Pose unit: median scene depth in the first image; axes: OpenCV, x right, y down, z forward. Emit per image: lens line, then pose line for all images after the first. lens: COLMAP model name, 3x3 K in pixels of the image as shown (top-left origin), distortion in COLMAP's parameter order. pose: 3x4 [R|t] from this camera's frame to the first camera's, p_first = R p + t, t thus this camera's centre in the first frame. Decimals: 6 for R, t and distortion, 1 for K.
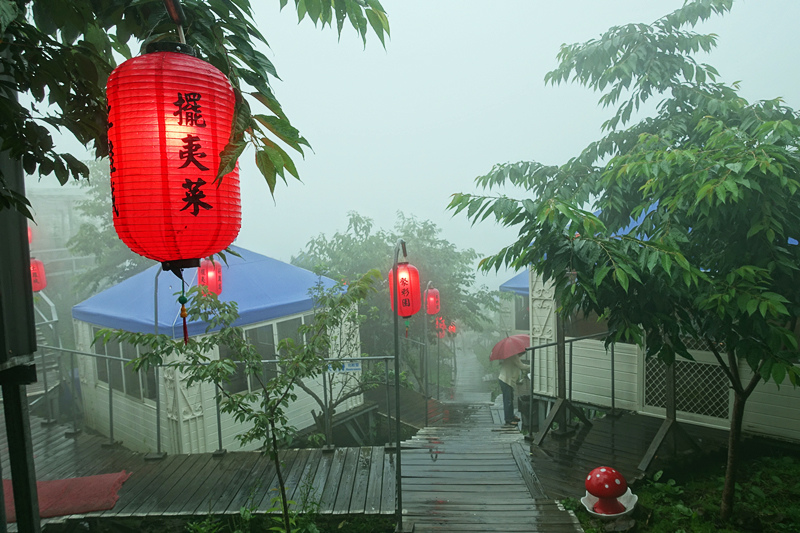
lens RADIAL K [[560.7, 0, 400.0], [0, 560.7, 266.5], [0, 0, 1]] dist [-0.001507, 0.001236]
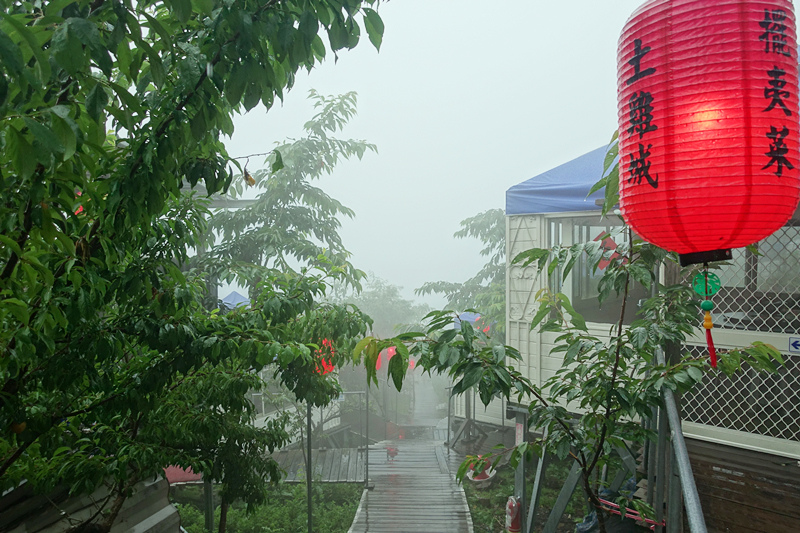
lens RADIAL K [[560.7, 0, 400.0], [0, 560.7, 266.5], [0, 0, 1]] dist [-0.001507, 0.001236]
pose [[0.998114, 0.022643, 0.057066, -0.010996], [-0.019789, 0.998548, -0.050094, -0.140471], [-0.058117, 0.048870, 0.997113, -0.737945]]
